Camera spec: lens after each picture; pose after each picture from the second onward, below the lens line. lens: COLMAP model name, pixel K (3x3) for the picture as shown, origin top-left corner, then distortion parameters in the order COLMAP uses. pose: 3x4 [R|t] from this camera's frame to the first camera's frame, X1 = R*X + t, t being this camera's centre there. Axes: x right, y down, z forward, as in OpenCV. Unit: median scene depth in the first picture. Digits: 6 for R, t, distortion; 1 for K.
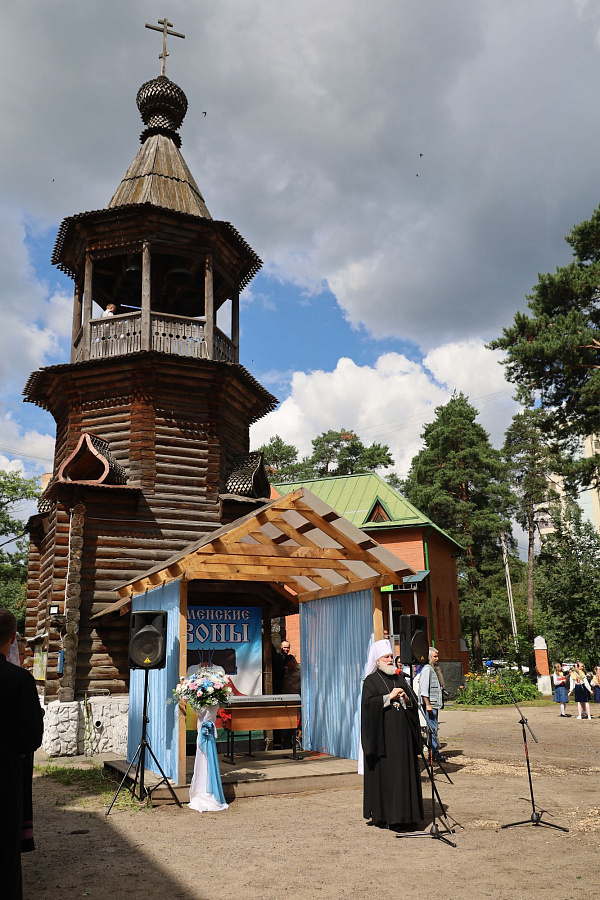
lens RADIAL K [[670.6, 0, 299.2], [0, 670.6, 500.5], [0, 0, 1]] dist [0.005859, 0.001673]
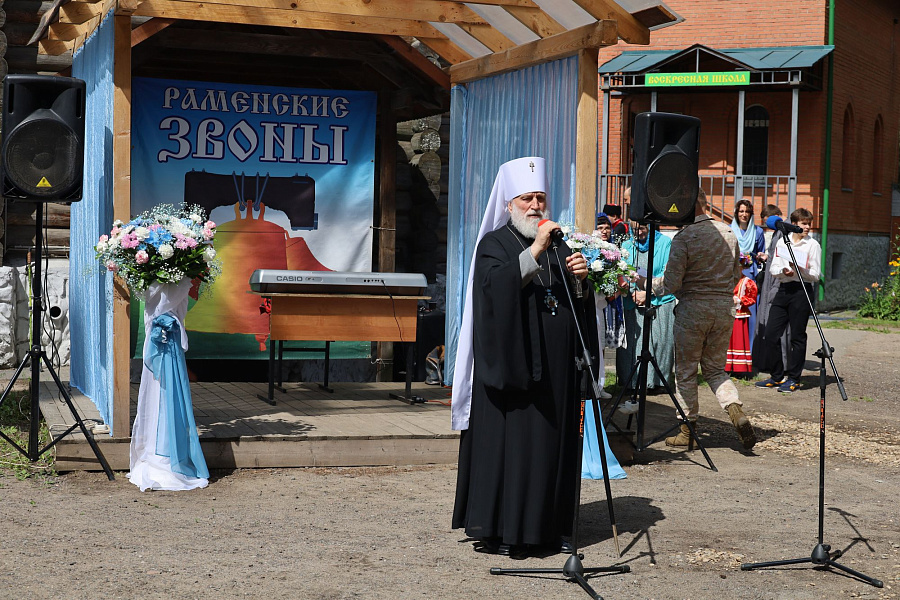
lens RADIAL K [[1320.4, 0, 450.0], [0, 1320.4, 300.0], [0, 0, 1]] dist [-0.026007, -0.048565]
pose [[0.992359, 0.052930, -0.111451, 0.125797], [-0.018285, 0.956422, 0.291415, 0.035366], [0.122019, -0.287151, 0.950082, 0.114845]]
